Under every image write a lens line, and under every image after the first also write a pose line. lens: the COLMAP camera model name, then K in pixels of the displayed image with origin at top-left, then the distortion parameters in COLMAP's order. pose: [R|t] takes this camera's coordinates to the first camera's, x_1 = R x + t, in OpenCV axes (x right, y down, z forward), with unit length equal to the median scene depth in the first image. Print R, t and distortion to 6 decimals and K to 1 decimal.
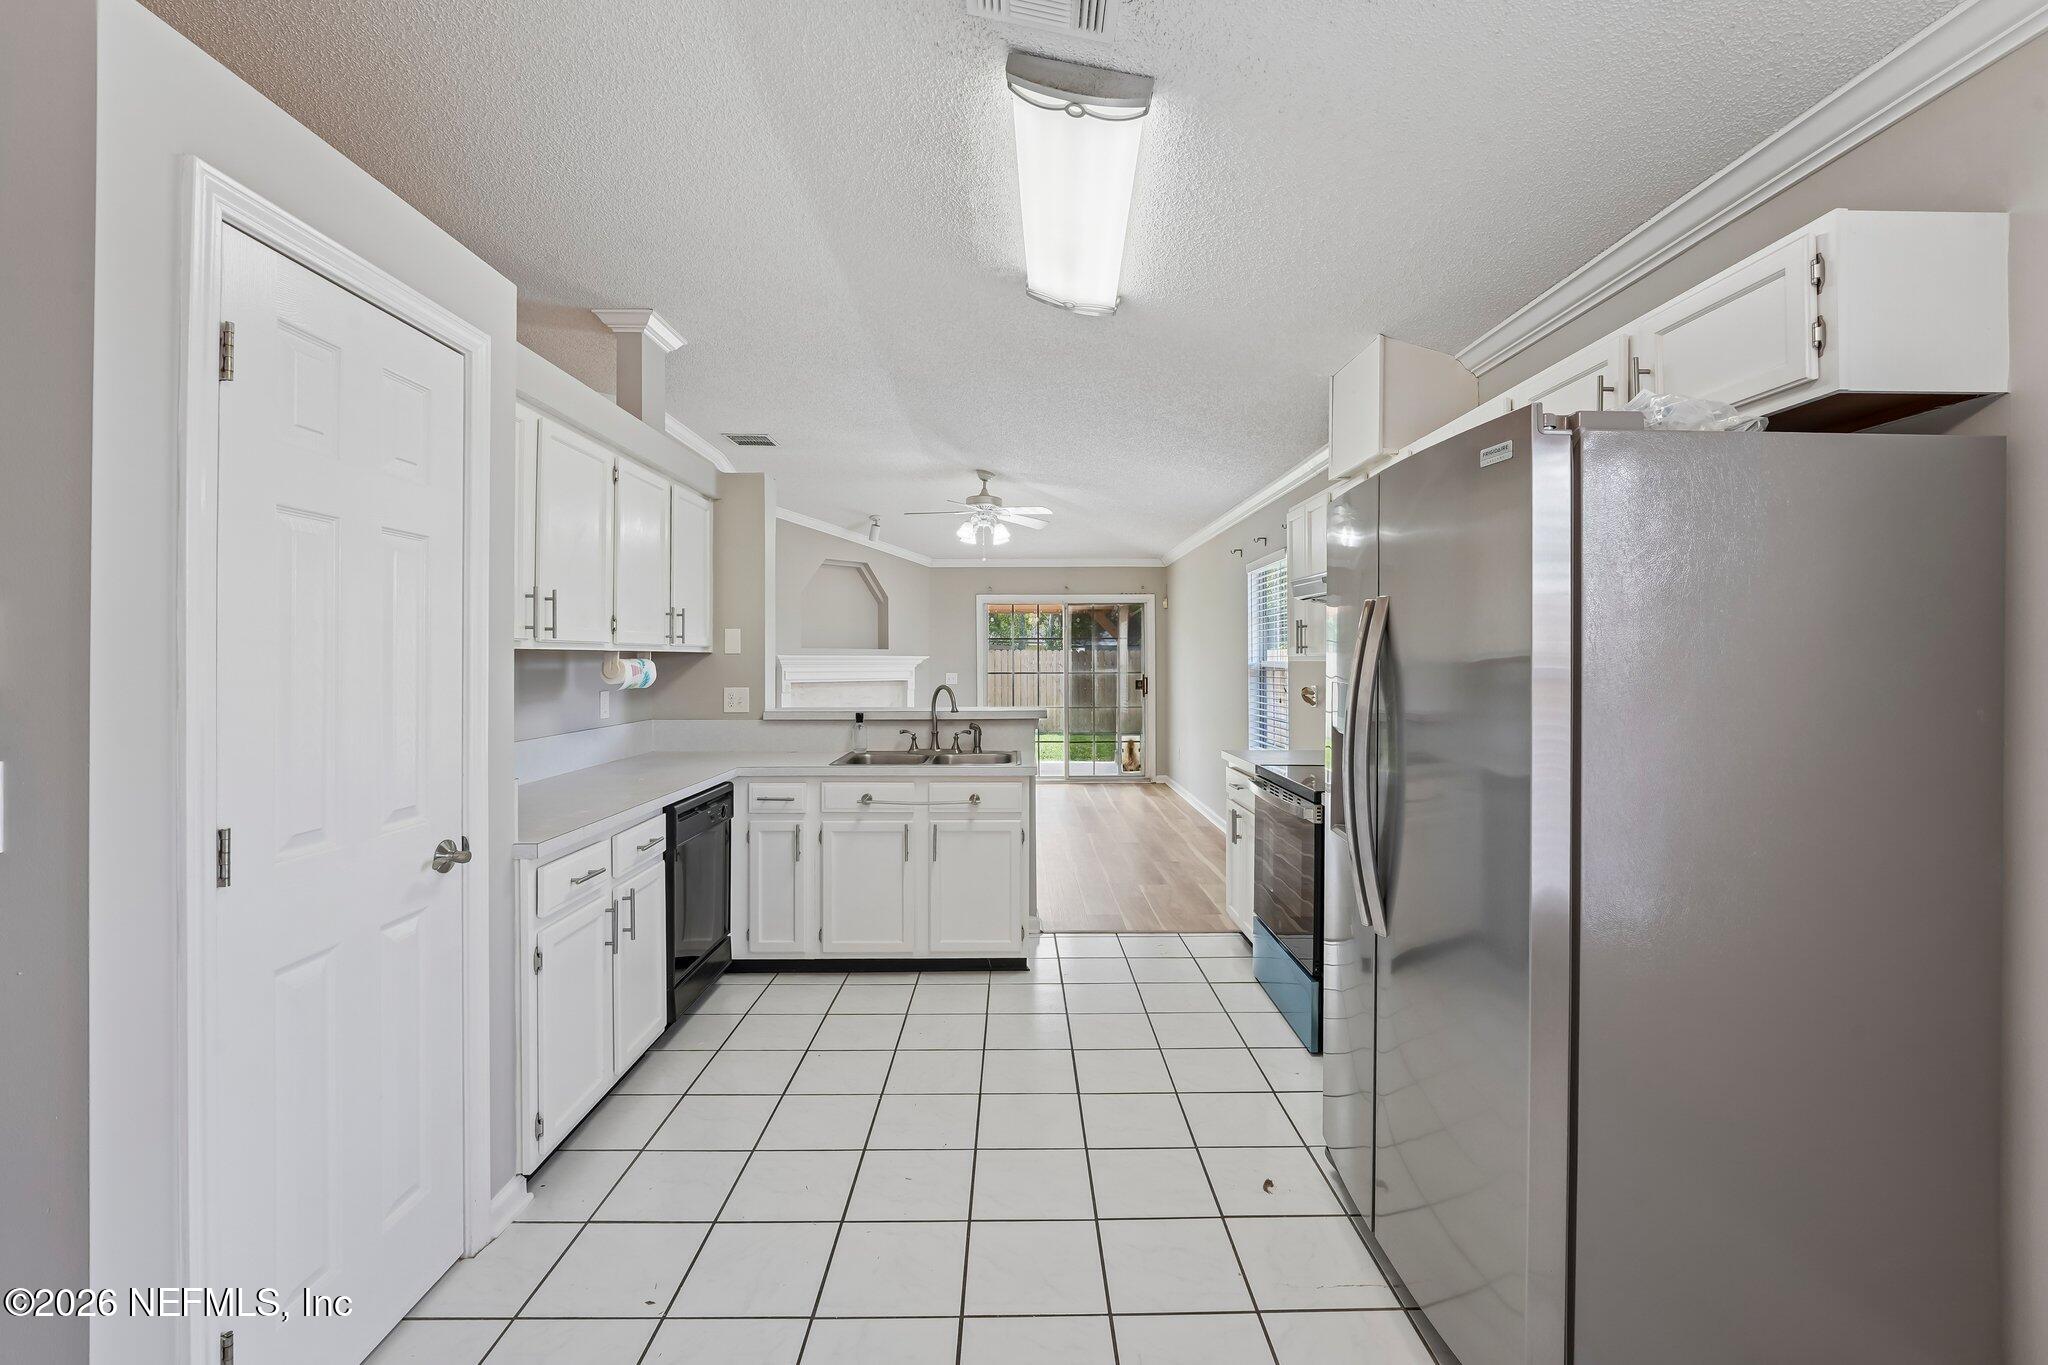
lens RADIAL K [[875.7, 0, 1013.5], [0, 875.7, 667.4], [0, 0, 1]] dist [-0.007334, 0.000157]
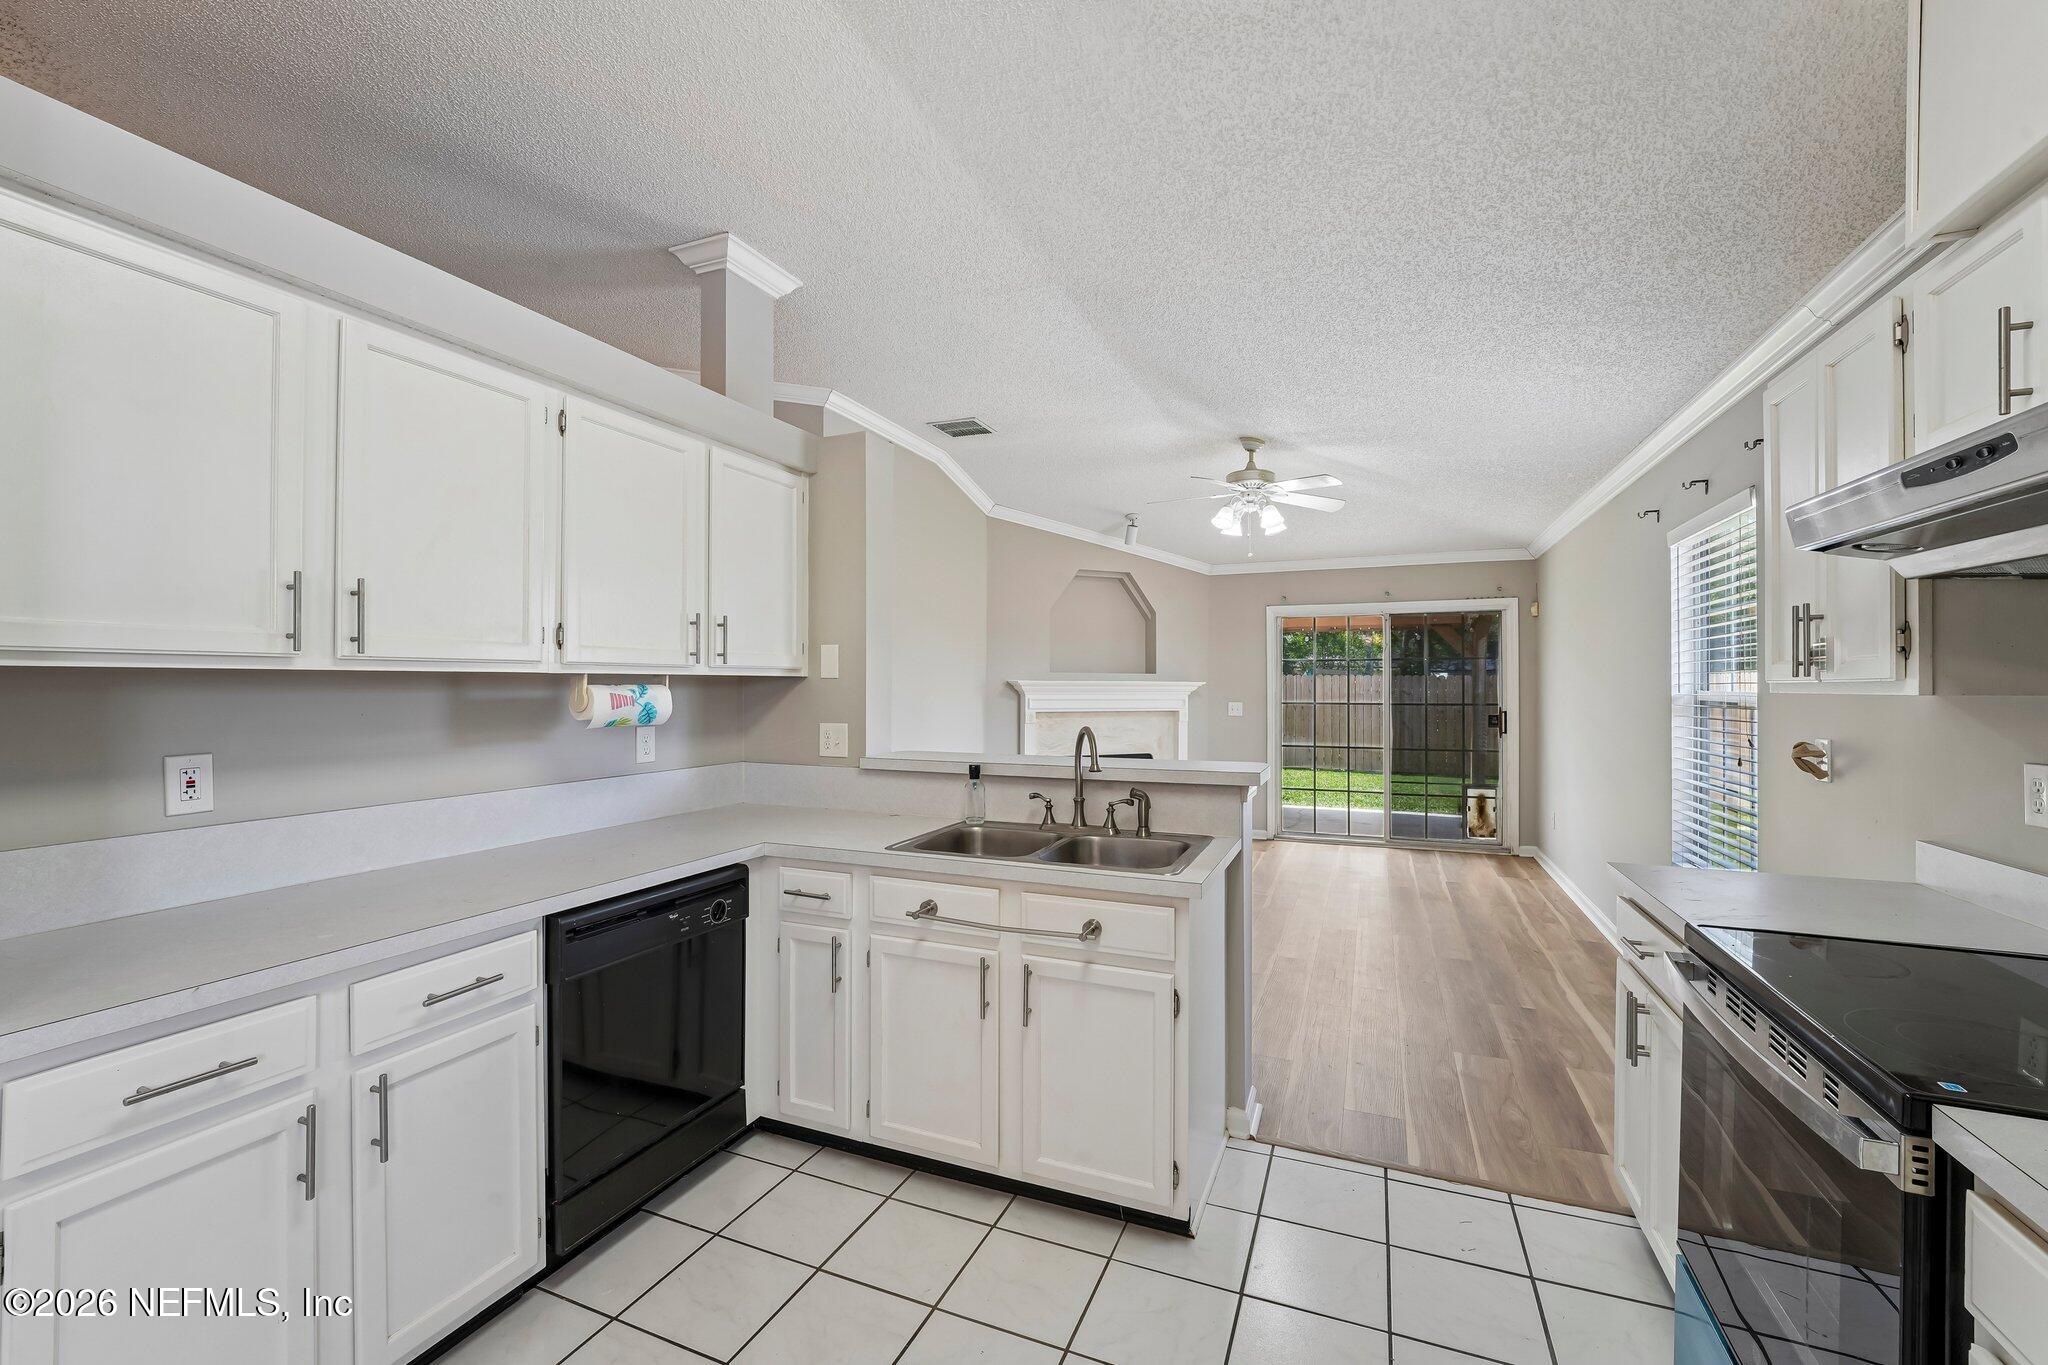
lens RADIAL K [[849.3, 0, 1014.3], [0, 849.3, 686.6], [0, 0, 1]] dist [-0.011551, 0.000431]
pose [[0.919965, 0.004070, -0.391979, 0.109441], [-0.006862, 0.999960, -0.005722, -0.005220], [0.391940, 0.007954, 0.919956, 0.397240]]
